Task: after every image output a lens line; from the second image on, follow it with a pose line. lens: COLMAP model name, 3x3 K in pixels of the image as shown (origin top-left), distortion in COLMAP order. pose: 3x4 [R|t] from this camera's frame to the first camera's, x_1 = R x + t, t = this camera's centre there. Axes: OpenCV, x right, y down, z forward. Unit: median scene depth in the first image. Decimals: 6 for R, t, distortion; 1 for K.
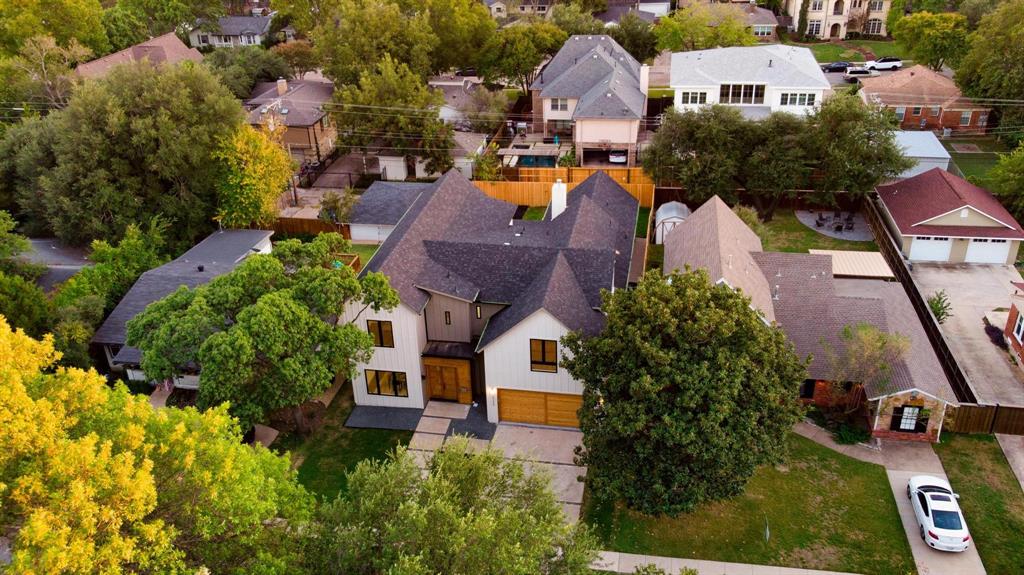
lens RADIAL K [[791.1, 0, 516.8], [0, 791.1, 285.6], [0, 0, 1]] dist [-0.011437, 0.036817]
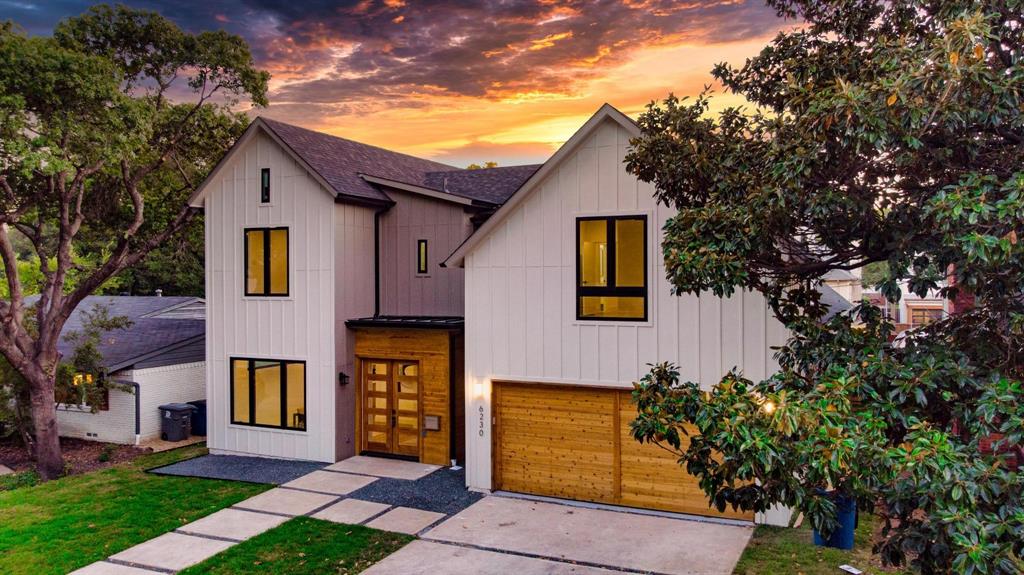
lens RADIAL K [[791.1, 0, 504.6], [0, 791.1, 288.0], [0, 0, 1]] dist [-0.011437, 0.036817]
pose [[0.964100, 0.026457, -0.264218, 0.078319], [-0.140784, 0.894594, -0.424125, 0.243754], [0.225147, 0.446096, 0.866202, 0.633901]]
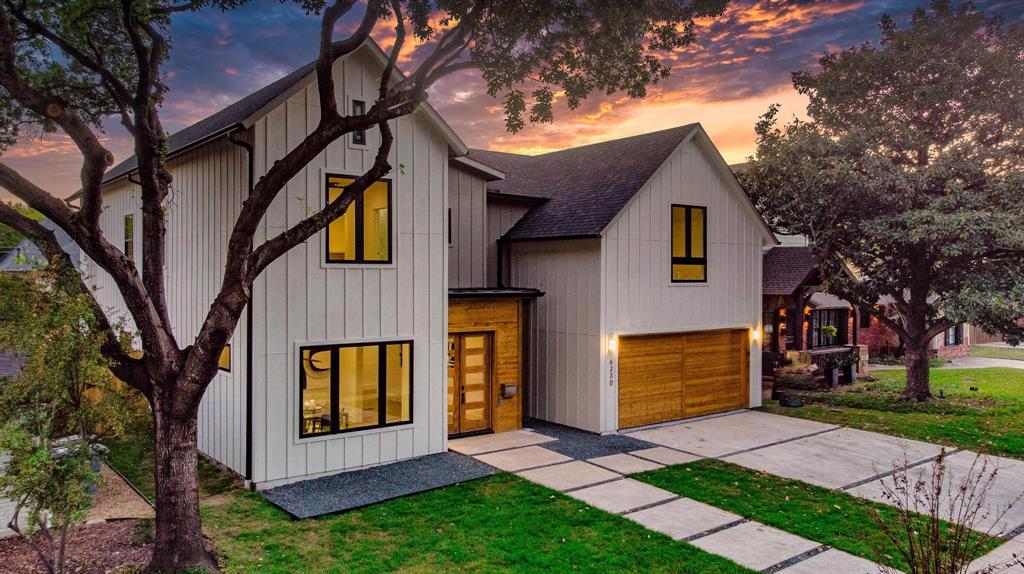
lens RADIAL K [[791.1, 0, 504.8], [0, 791.1, 281.1], [0, 0, 1]] dist [-0.011437, 0.036817]
pose [[0.667227, 0.023143, 0.744495, -0.388326], [0.323036, 0.891636, -0.317227, 0.216485], [-0.671160, 0.452161, 0.587448, 0.747002]]
